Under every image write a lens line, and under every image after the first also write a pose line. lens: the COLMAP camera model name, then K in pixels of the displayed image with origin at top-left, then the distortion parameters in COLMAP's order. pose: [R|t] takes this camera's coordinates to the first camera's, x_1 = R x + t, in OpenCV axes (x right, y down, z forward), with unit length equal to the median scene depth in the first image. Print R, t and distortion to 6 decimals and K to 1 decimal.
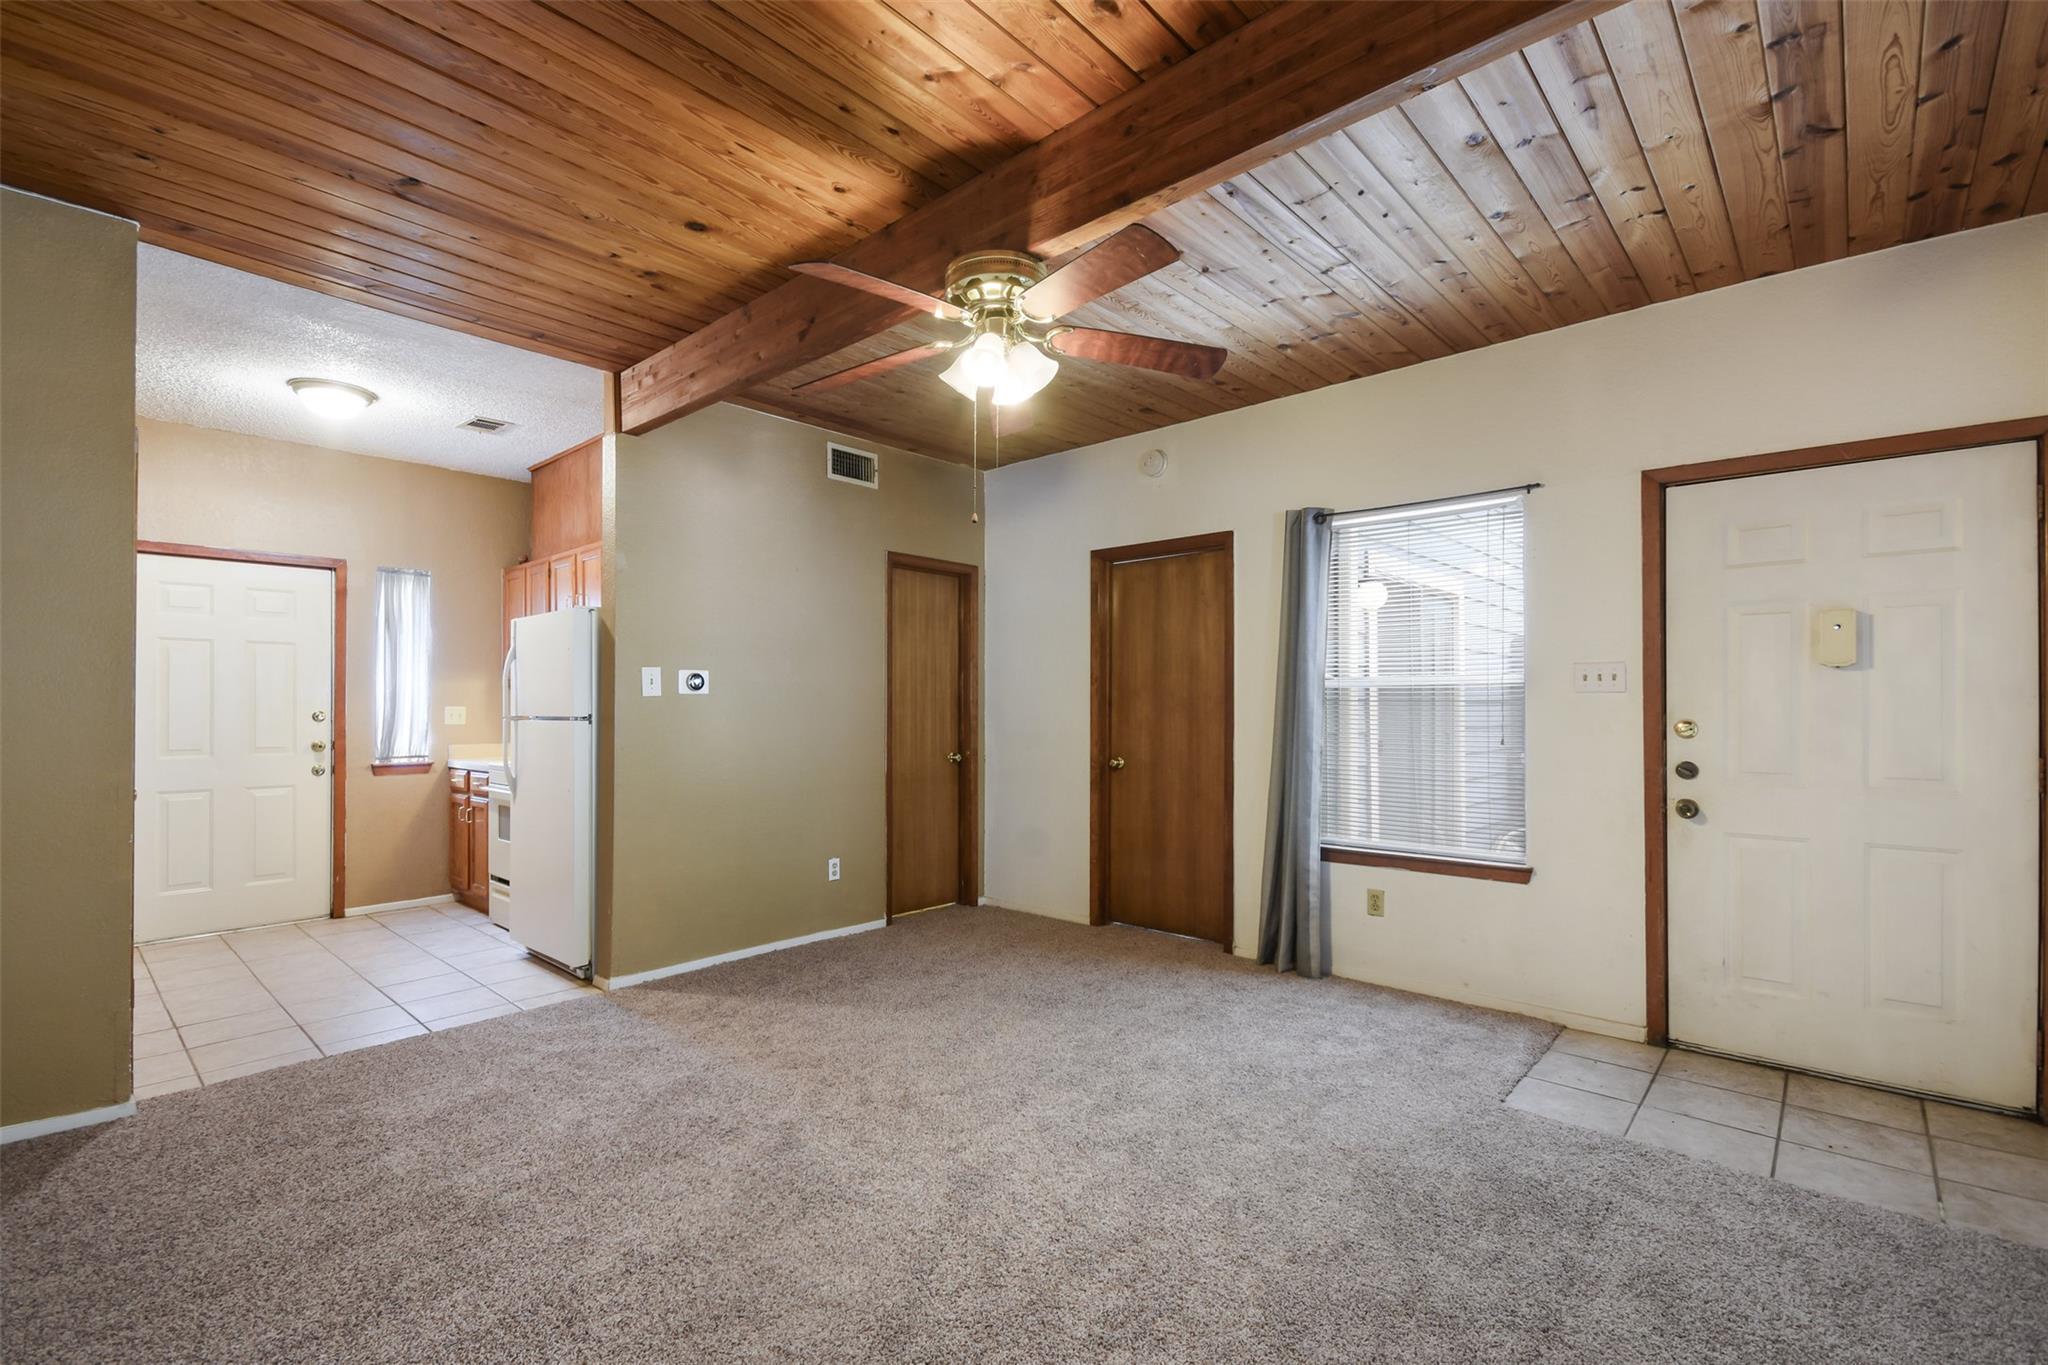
lens RADIAL K [[924.9, 0, 1023.2], [0, 924.9, 700.0], [0, 0, 1]] dist [0.002787, 0.000207]
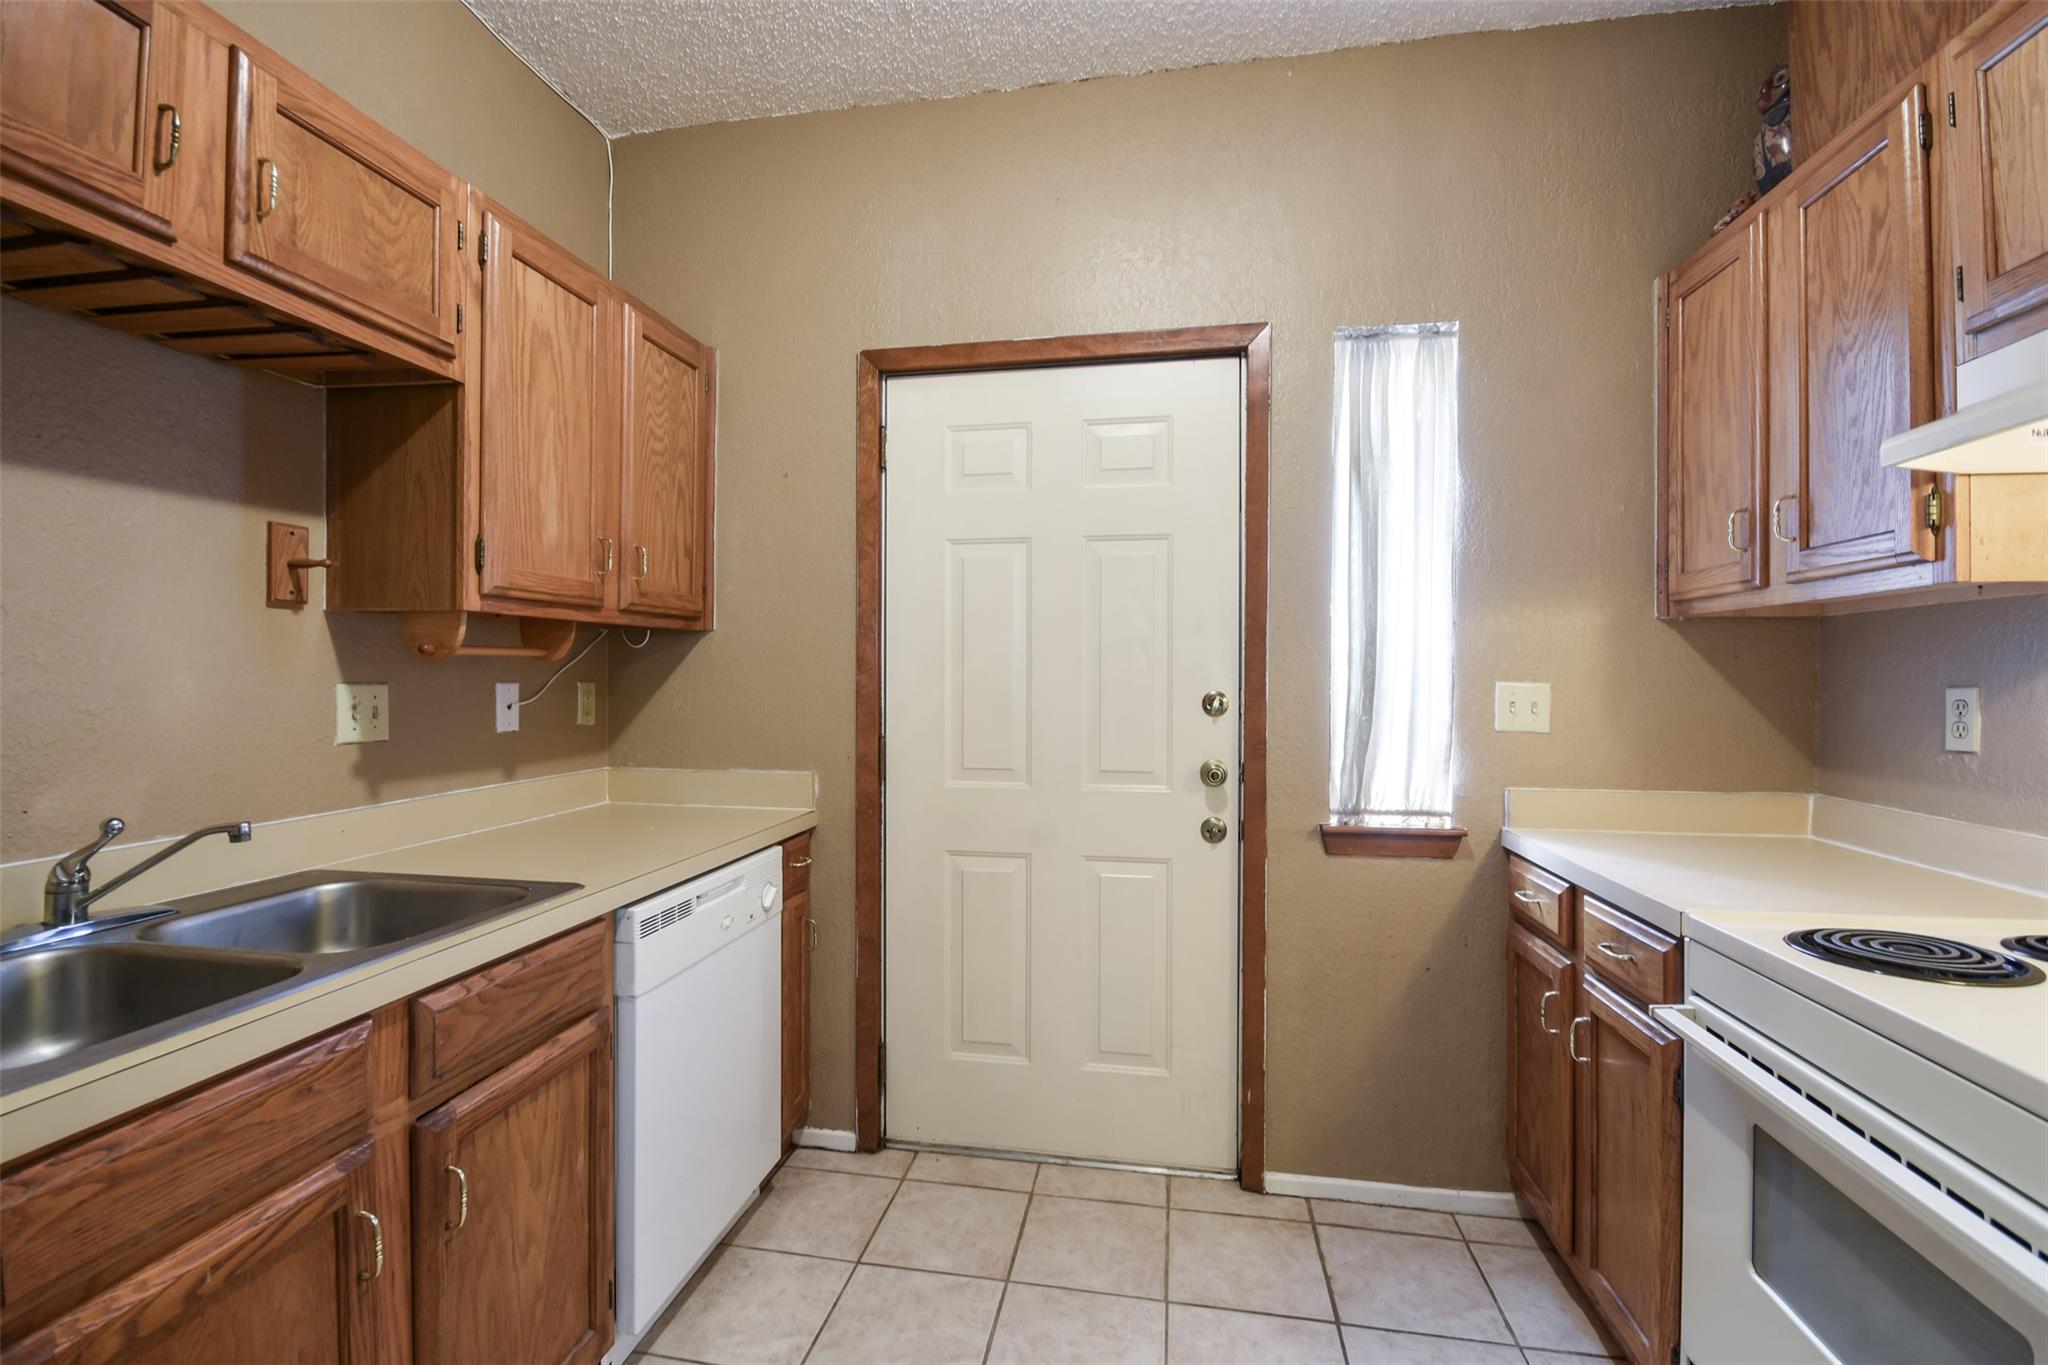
lens RADIAL K [[895.5, 0, 1010.3], [0, 895.5, 679.9], [0, 0, 1]] dist [0.001953, -0.006279]
pose [[0.526659, 0.007365, -0.850045, -0.432245], [0.003267, 0.999938, 0.010688, 0.001697], [0.850070, -0.008406, 0.526602, 0.661967]]
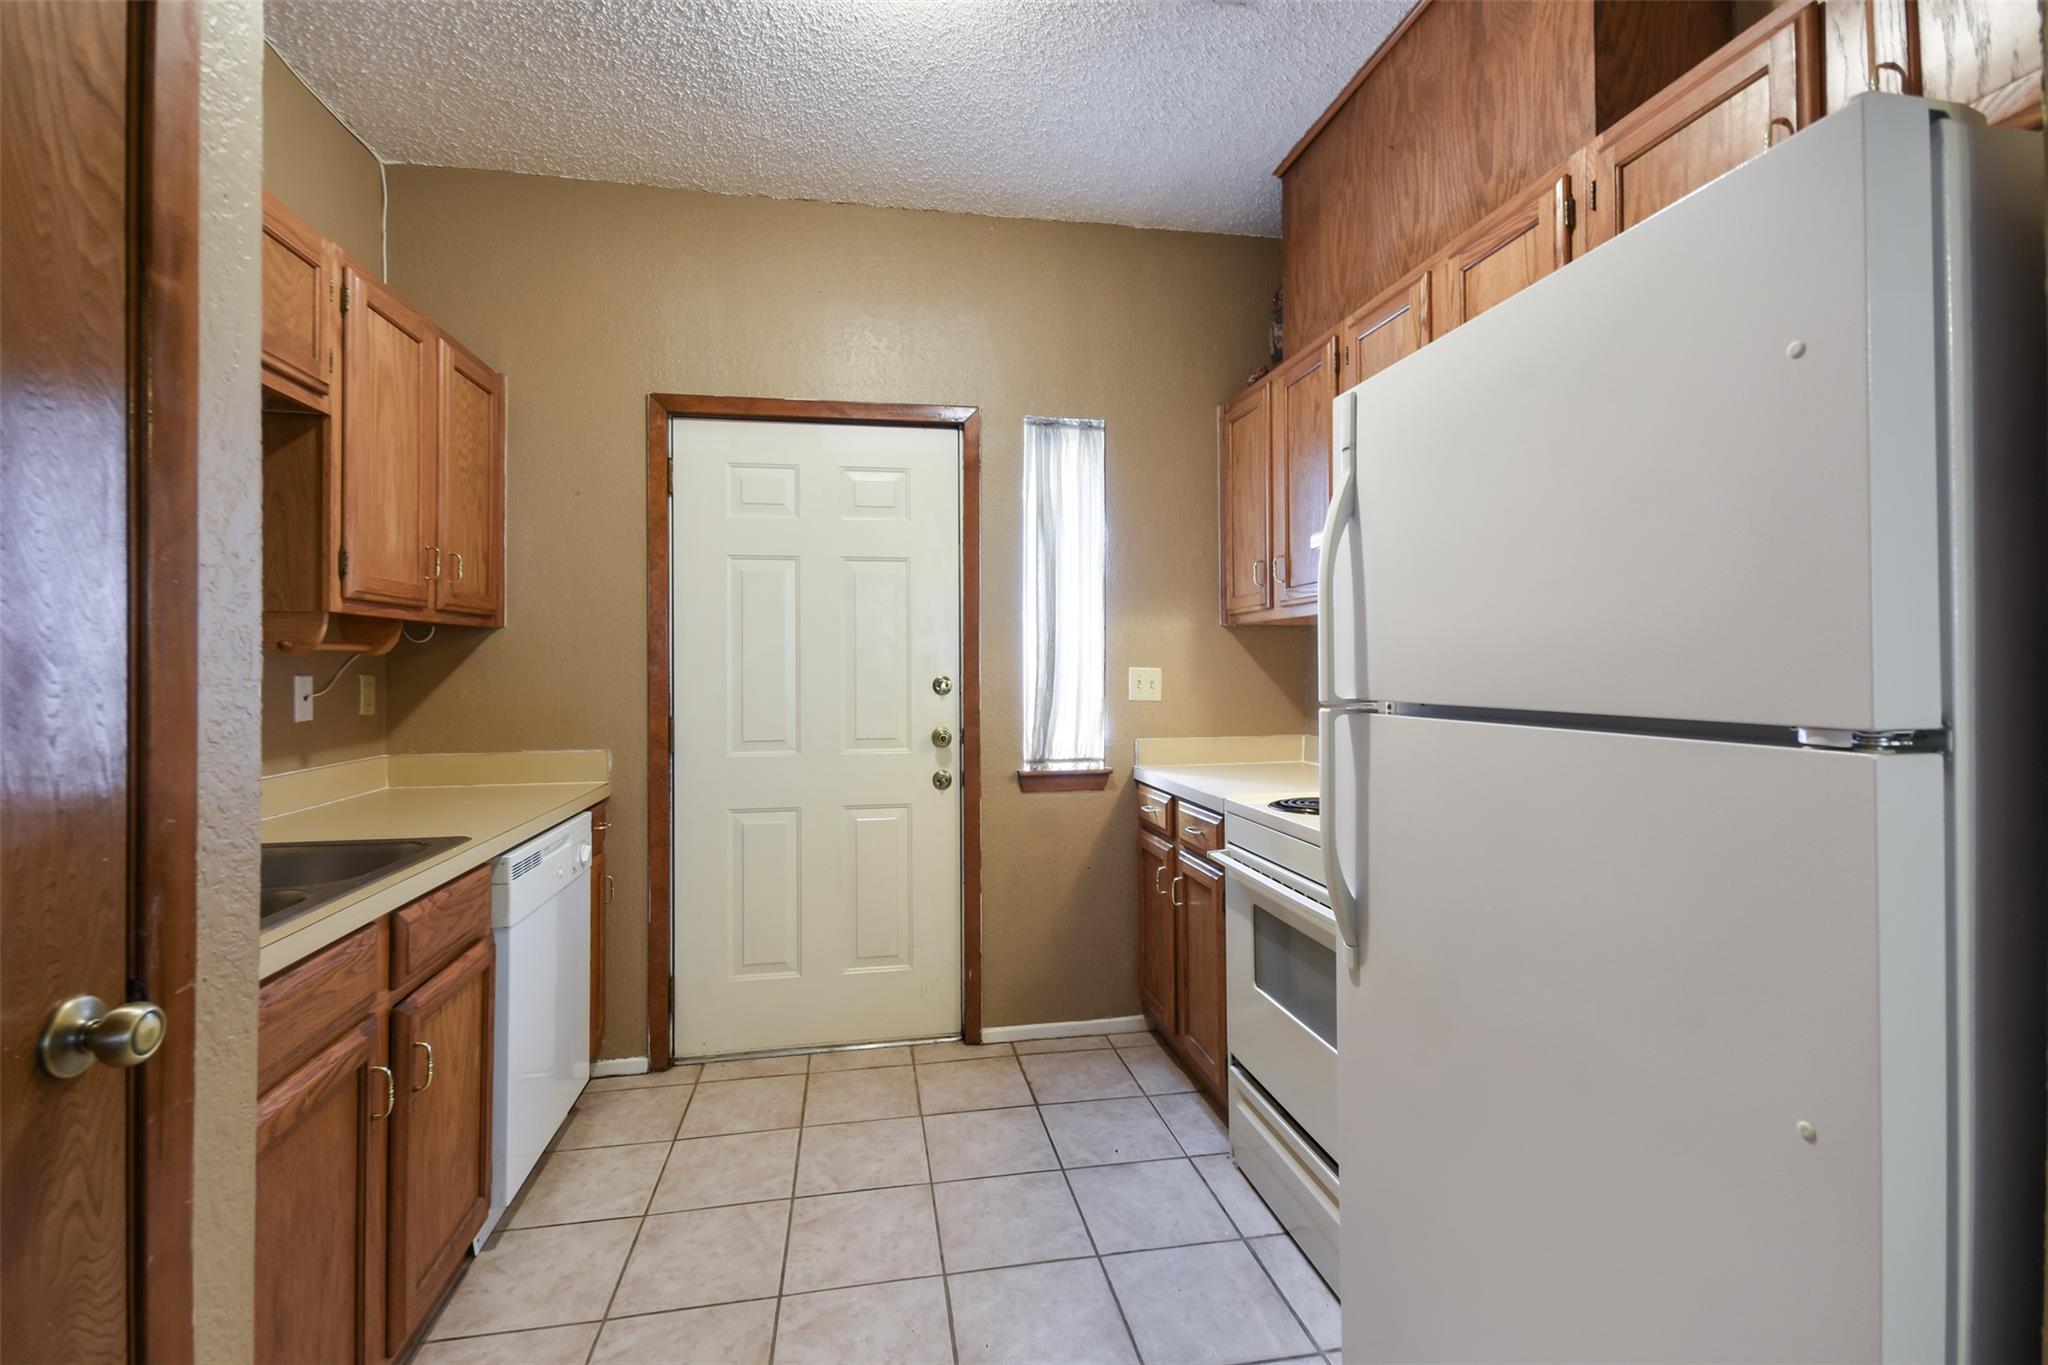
lens RADIAL K [[888.6, 0, 1005.7], [0, 888.6, 665.0], [0, 0, 1]] dist [0.000112, -0.000224]
pose [[0.788235, -0.003162, -0.615367, -0.368956], [0.008715, 0.999944, 0.006026, 0.001827], [0.615313, -0.010113, 0.788218, 0.557693]]
